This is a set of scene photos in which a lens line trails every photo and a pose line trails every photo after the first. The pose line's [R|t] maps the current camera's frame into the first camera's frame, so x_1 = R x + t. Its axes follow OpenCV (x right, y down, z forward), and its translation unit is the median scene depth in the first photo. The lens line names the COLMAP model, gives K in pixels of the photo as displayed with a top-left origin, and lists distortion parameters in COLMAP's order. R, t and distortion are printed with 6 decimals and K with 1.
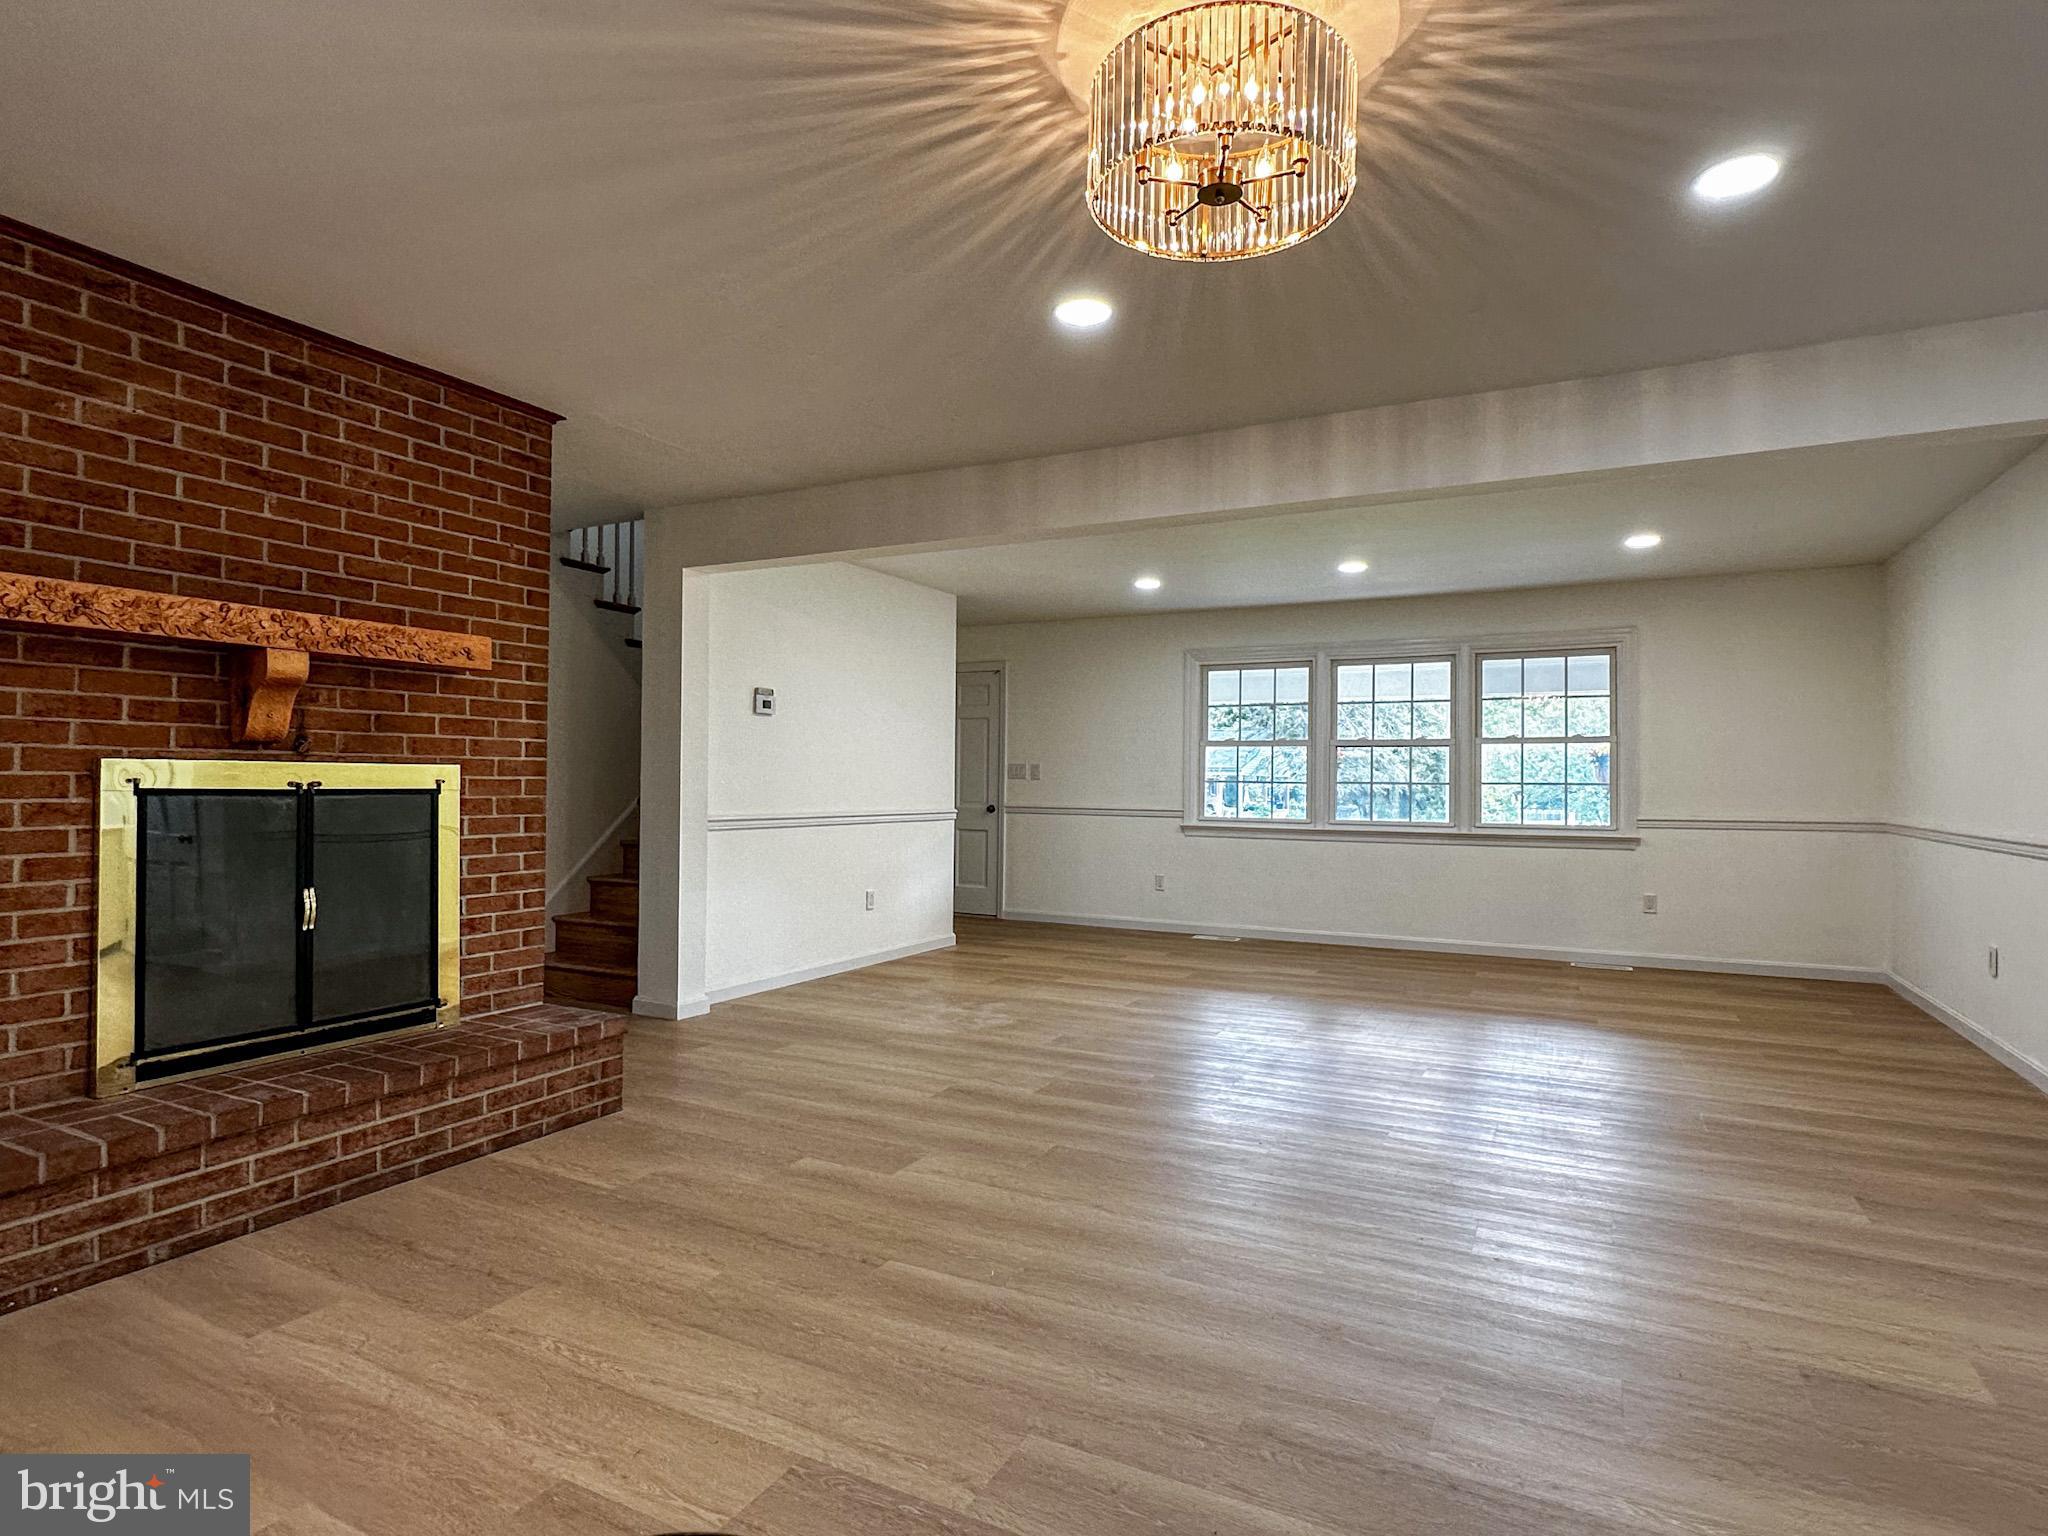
lens RADIAL K [[1086.7, 0, 1028.1], [0, 1086.7, 767.2], [0, 0, 1]] dist [0.000173, 0.000638]
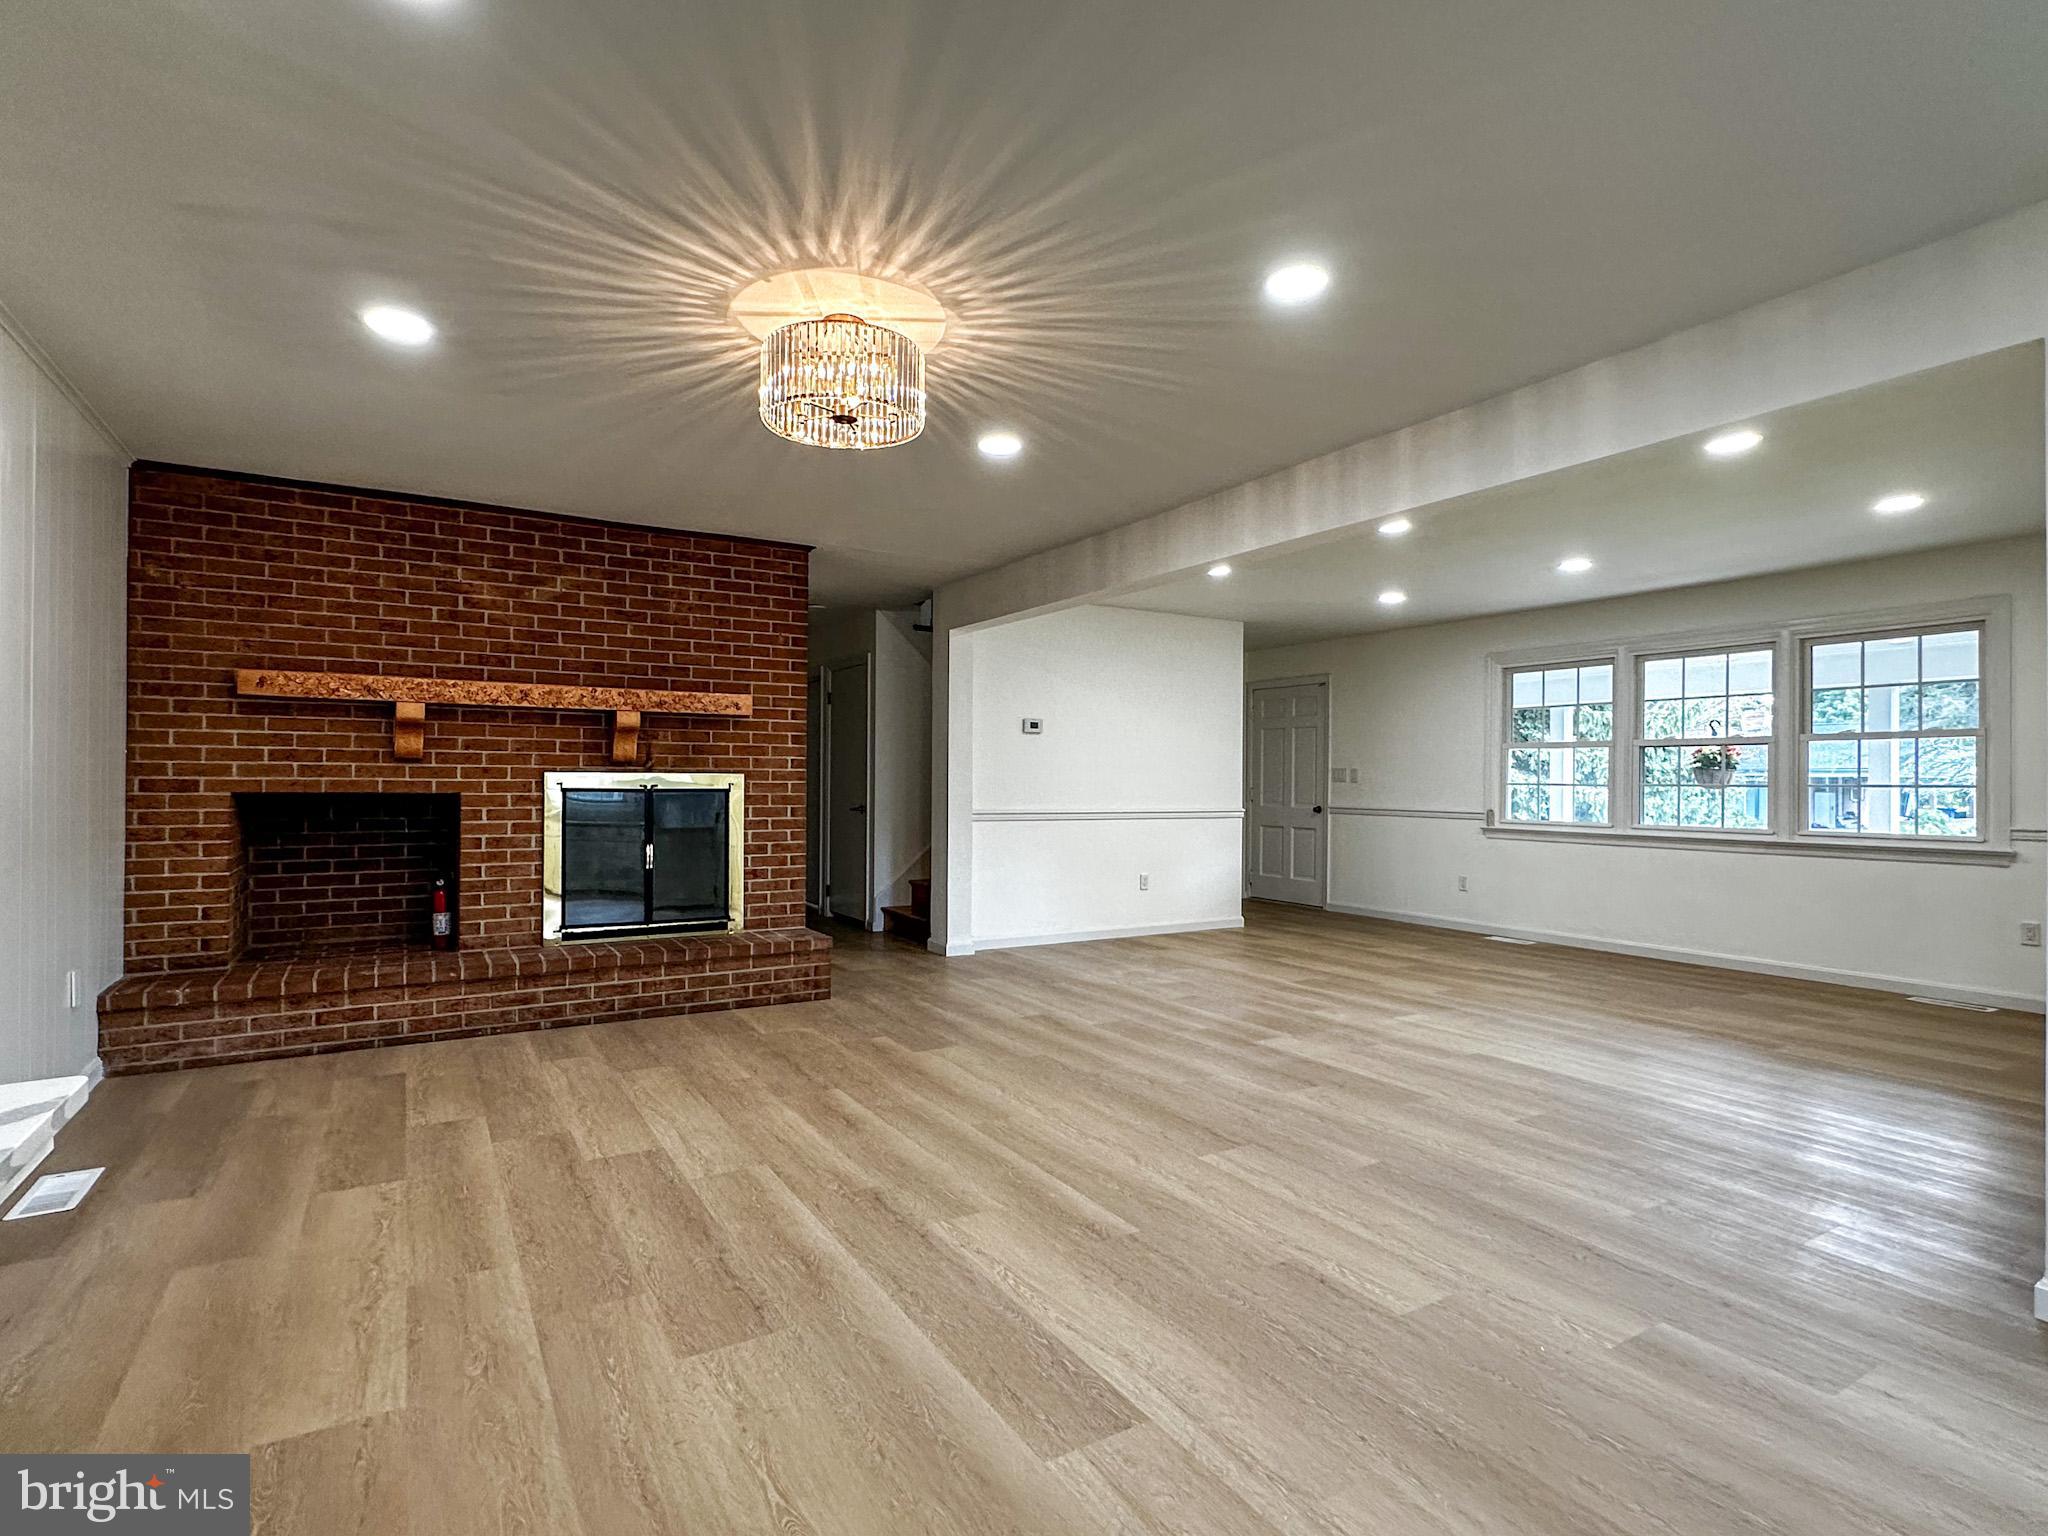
lens RADIAL K [[1020.3, 0, 1020.4], [0, 1020.3, 774.5], [0, 0, 1]] dist [-0.000442, -0.000217]
pose [[0.852232, -0.005654, -0.523134, 0.357155], [0.007354, 0.999972, 0.001172, -0.000061], [0.523113, -0.004846, 0.852249, -0.047422]]
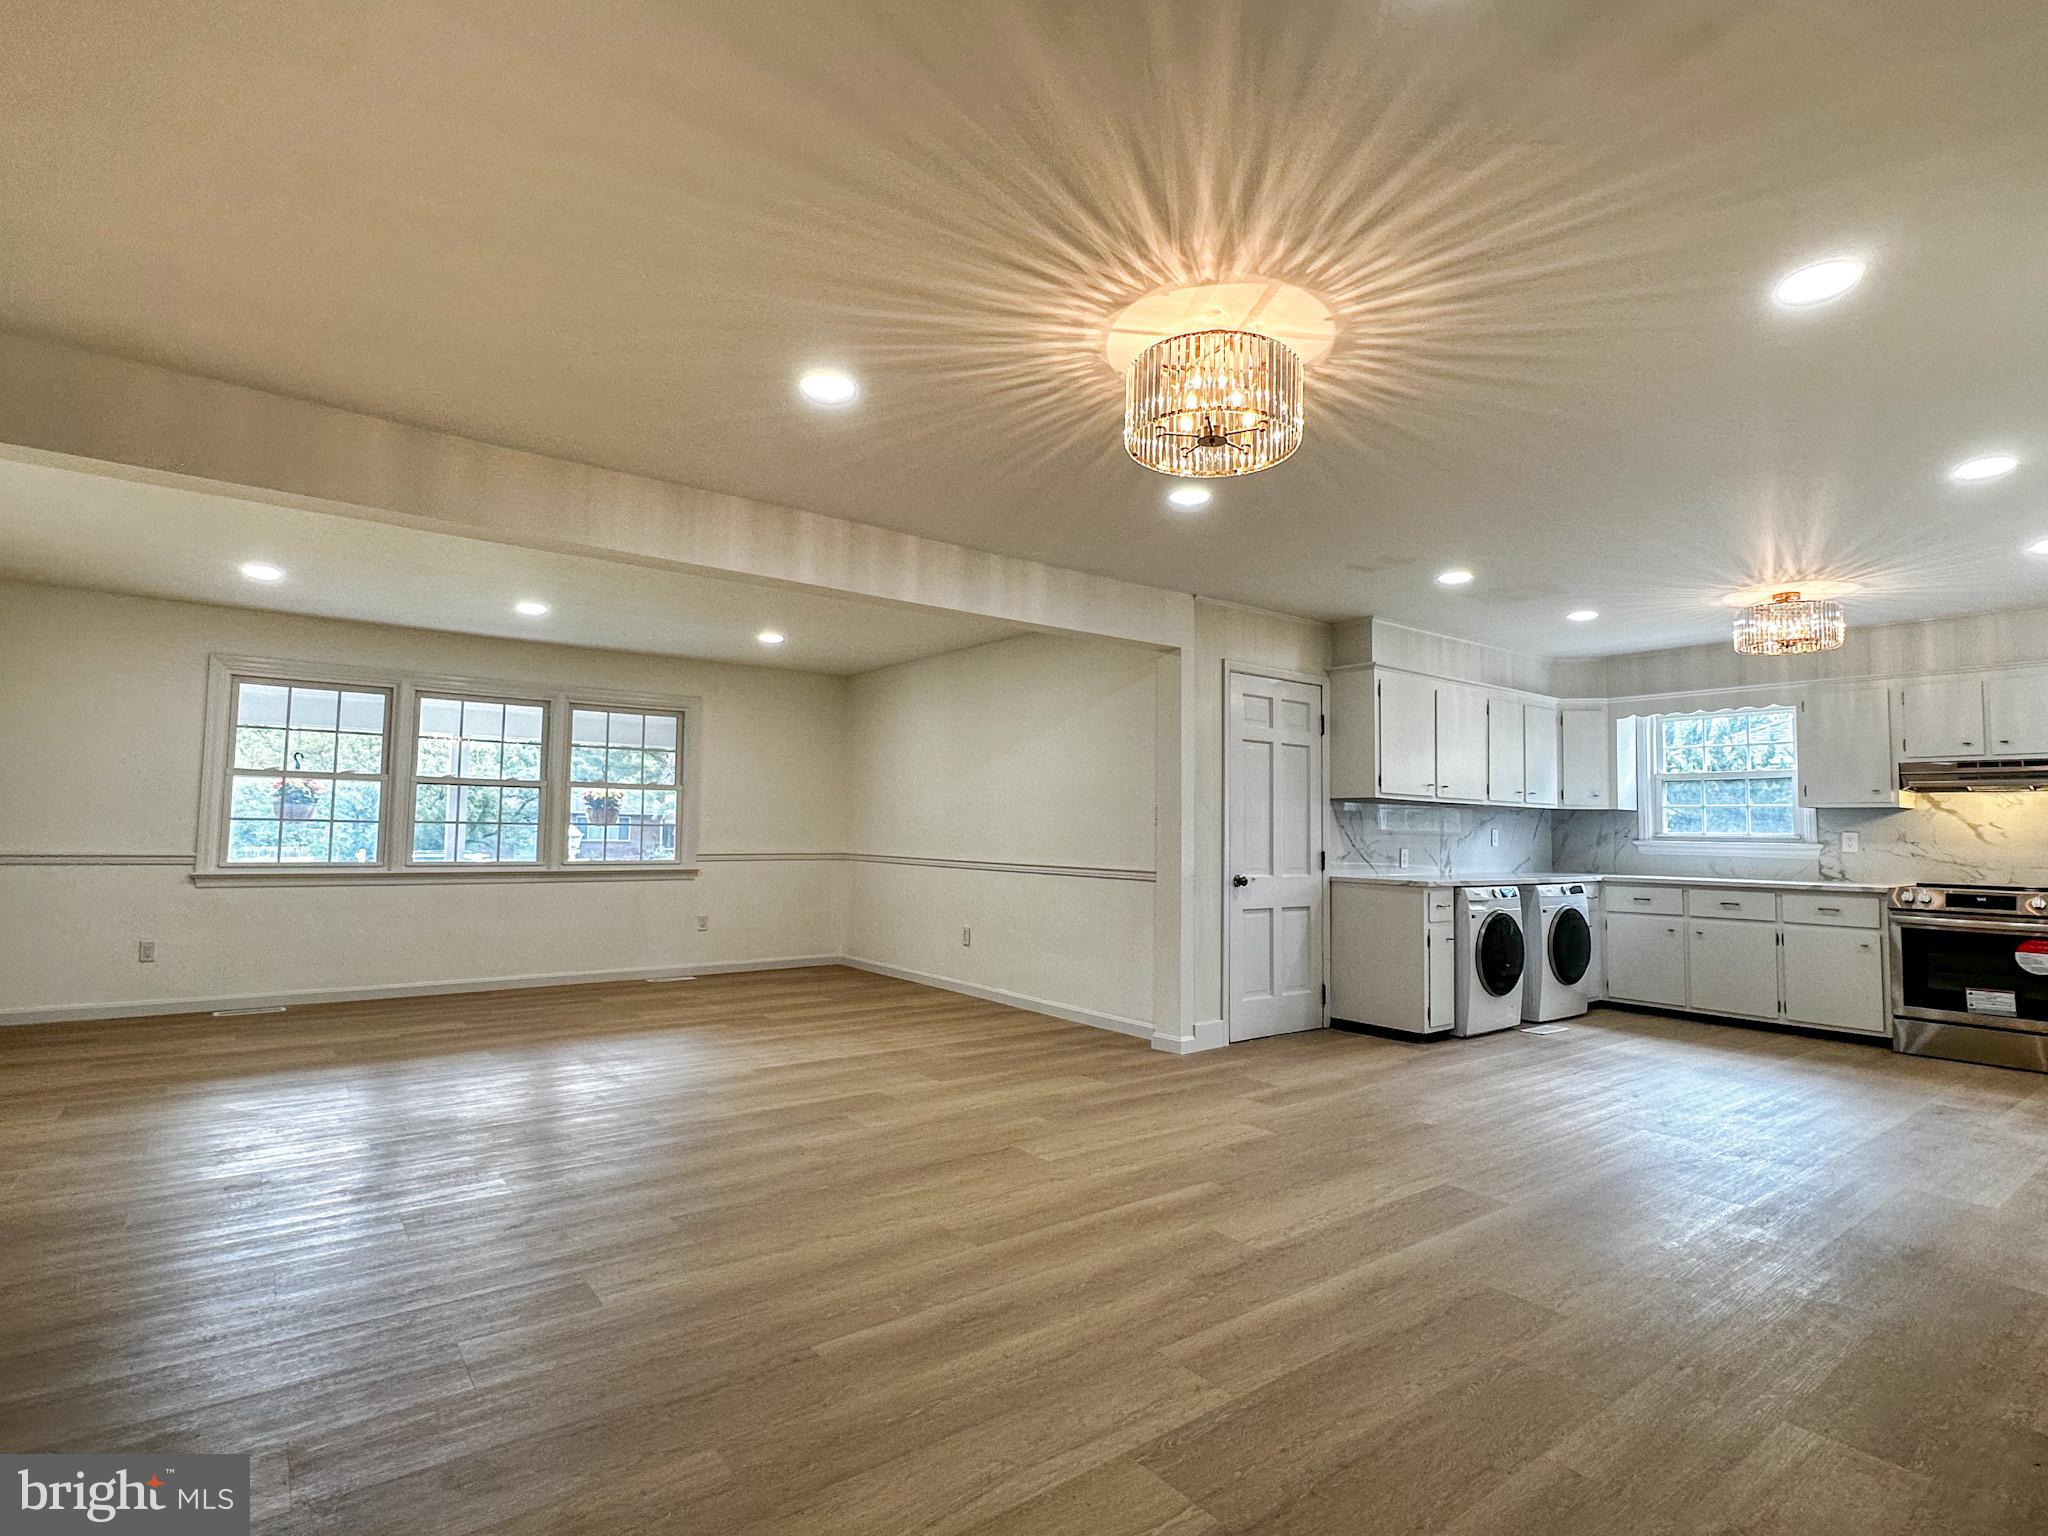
lens RADIAL K [[1020.3, 0, 1026.3], [0, 1020.3, 768.8], [0, 0, 1]] dist [-0.000442, -0.000217]
pose [[0.426663, 0.054871, 0.902744, -0.353688], [-0.023978, 0.998493, -0.049358, -0.000573], [-0.904093, -0.000587, 0.427336, 0.189397]]
